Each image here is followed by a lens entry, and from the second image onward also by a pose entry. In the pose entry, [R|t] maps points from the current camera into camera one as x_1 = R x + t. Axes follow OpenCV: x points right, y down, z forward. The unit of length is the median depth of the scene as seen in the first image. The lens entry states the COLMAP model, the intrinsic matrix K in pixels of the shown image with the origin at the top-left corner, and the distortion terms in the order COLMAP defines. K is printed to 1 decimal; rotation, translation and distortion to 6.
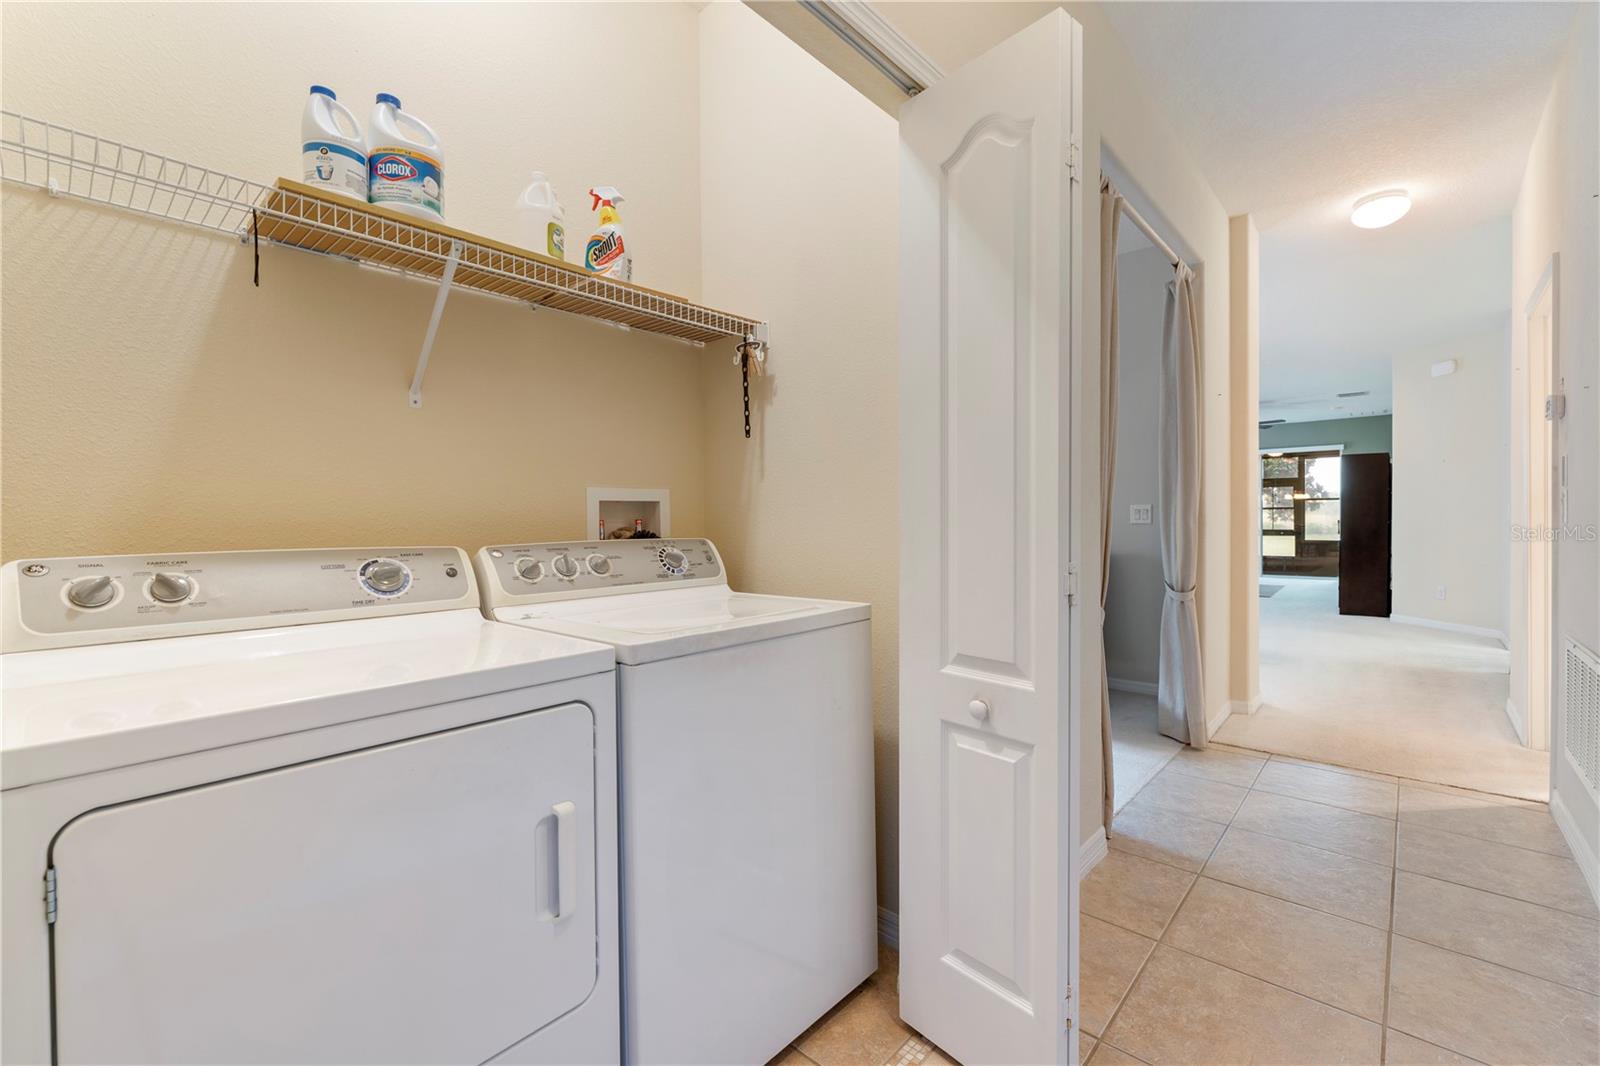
lens RADIAL K [[680.3, 0, 801.9], [0, 680.3, 526.9], [0, 0, 1]] dist [-0.001621, -0.000081]
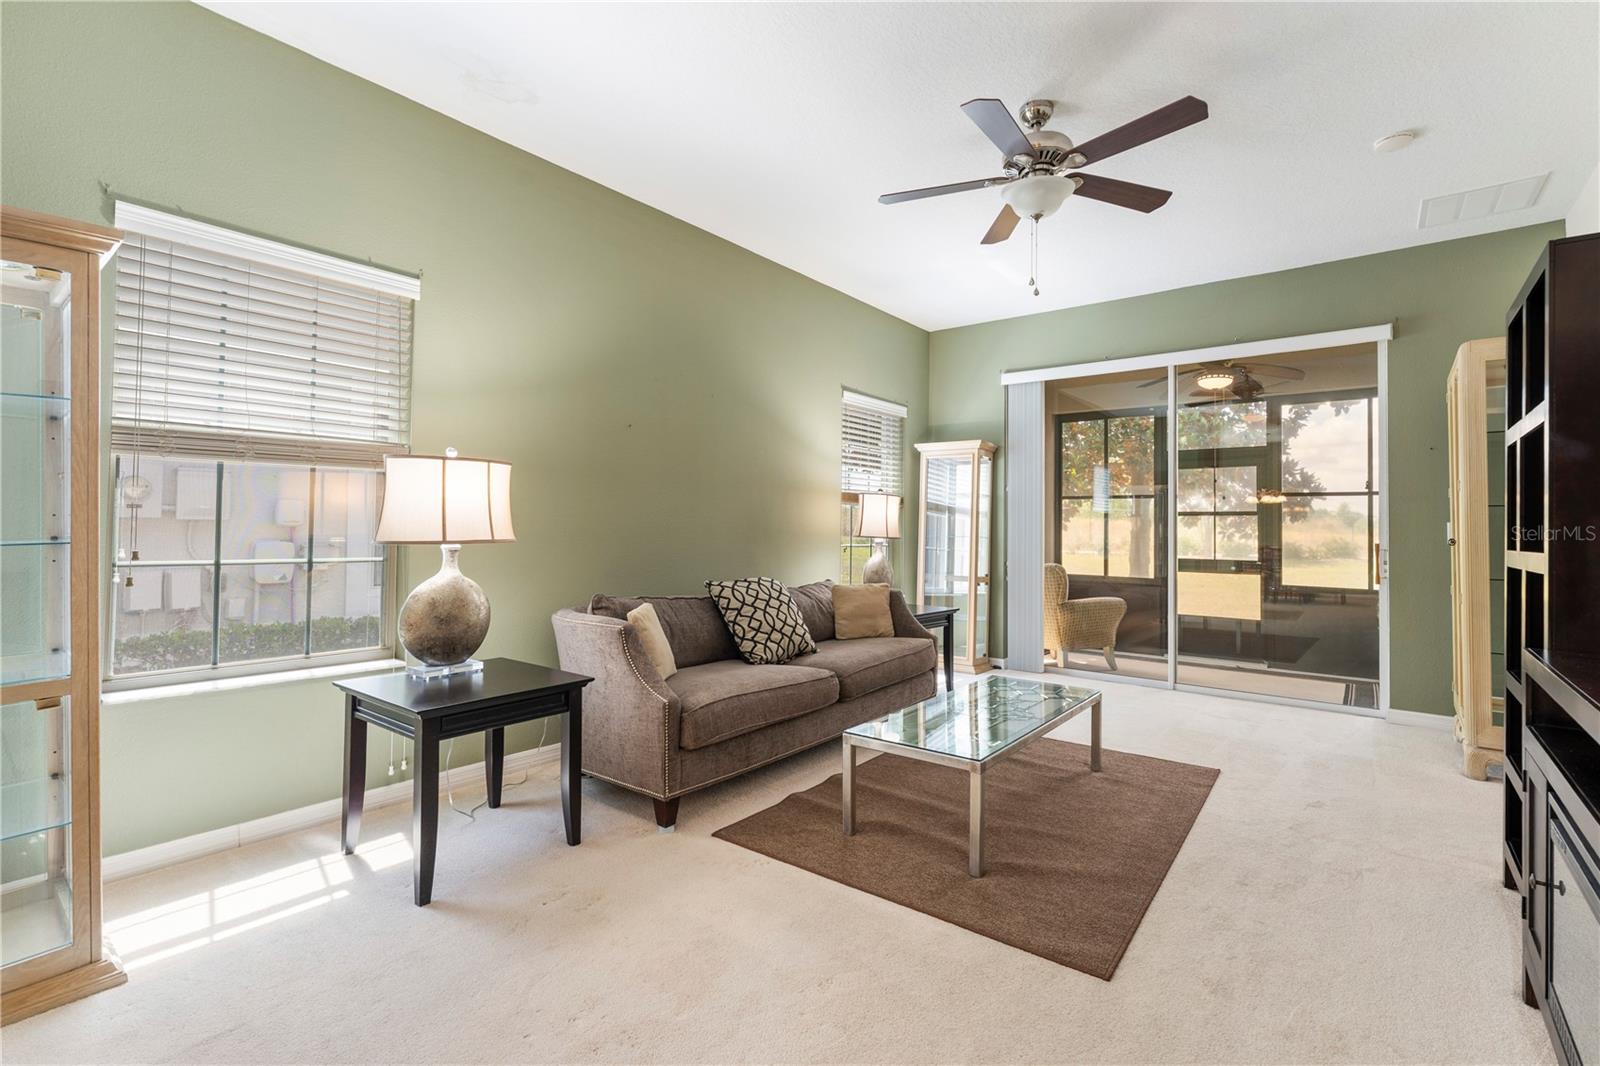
lens RADIAL K [[717.7, 0, 789.5], [0, 717.7, 521.5], [0, 0, 1]] dist [-0.001303, -0.000197]
pose [[0.999001, 0.015934, 0.041747, 0.372751], [-0.014835, 0.999538, -0.026513, -0.004153], [-0.042151, 0.025867, 0.998776, 0.509883]]
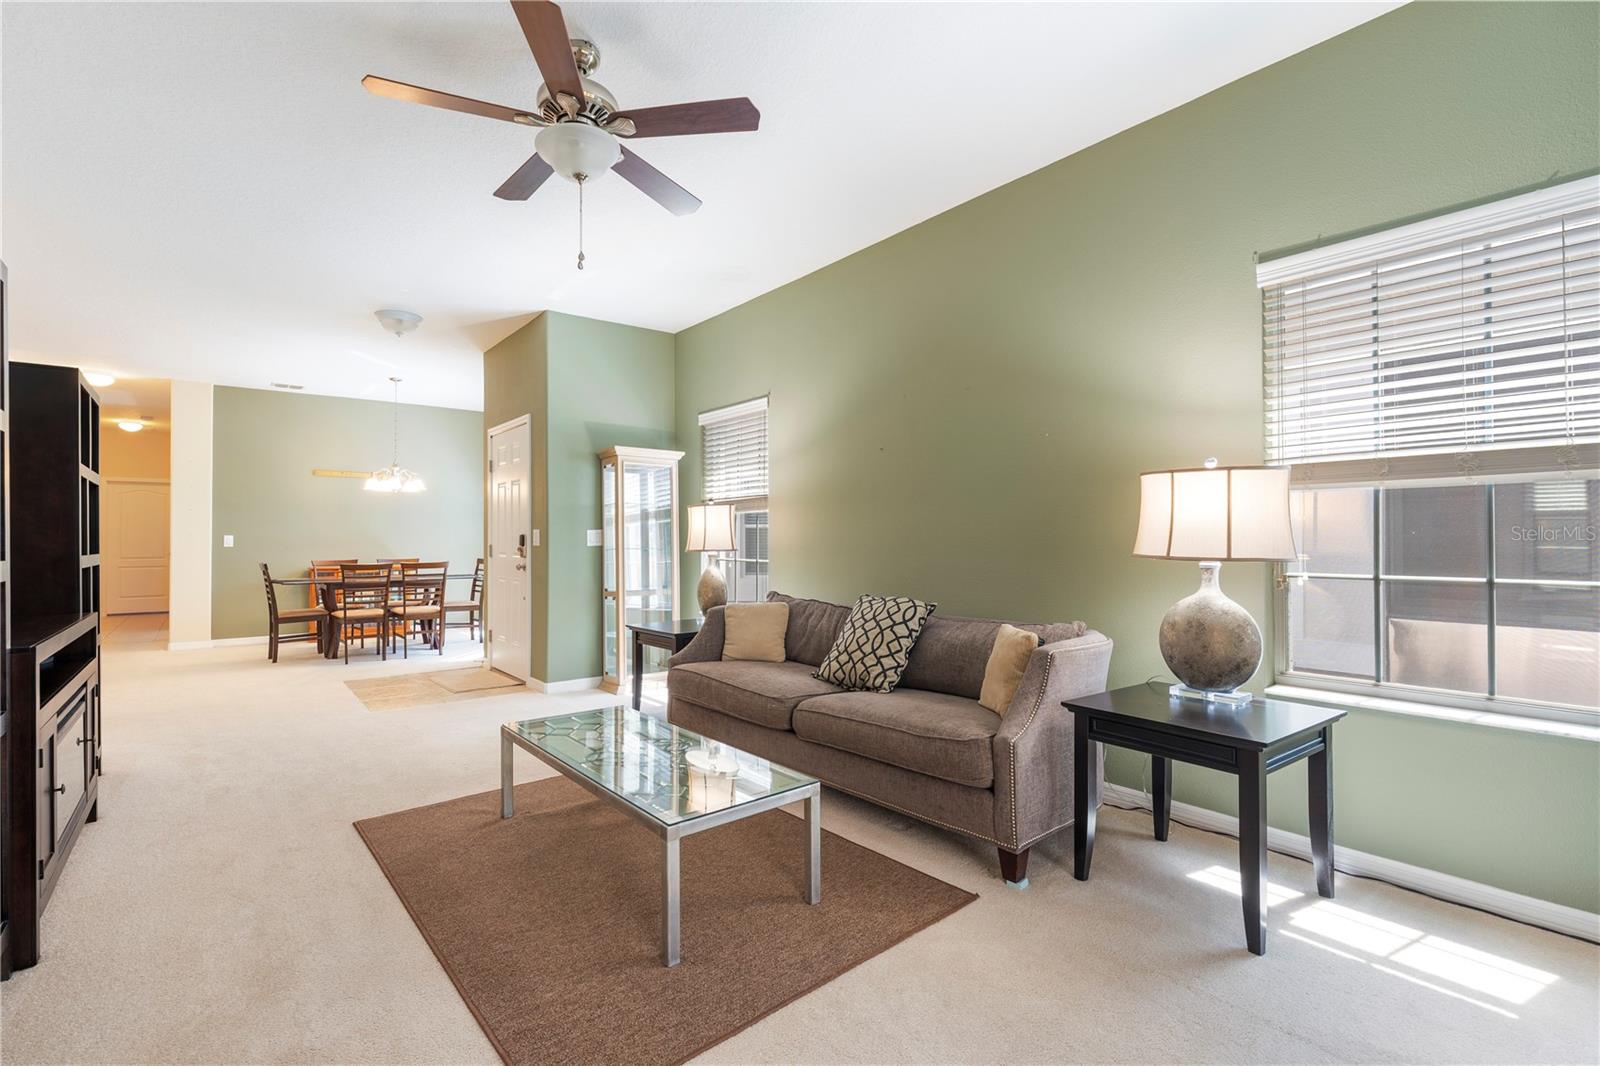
lens RADIAL K [[717.7, 0, 786.6], [0, 717.7, 525.6], [0, 0, 1]] dist [-0.001303, -0.000197]
pose [[-0.164948, -0.018839, -0.986122, 0.595001], [-0.015051, 0.999749, -0.016582, -0.008845], [0.986187, 0.012107, -0.165190, 0.762953]]
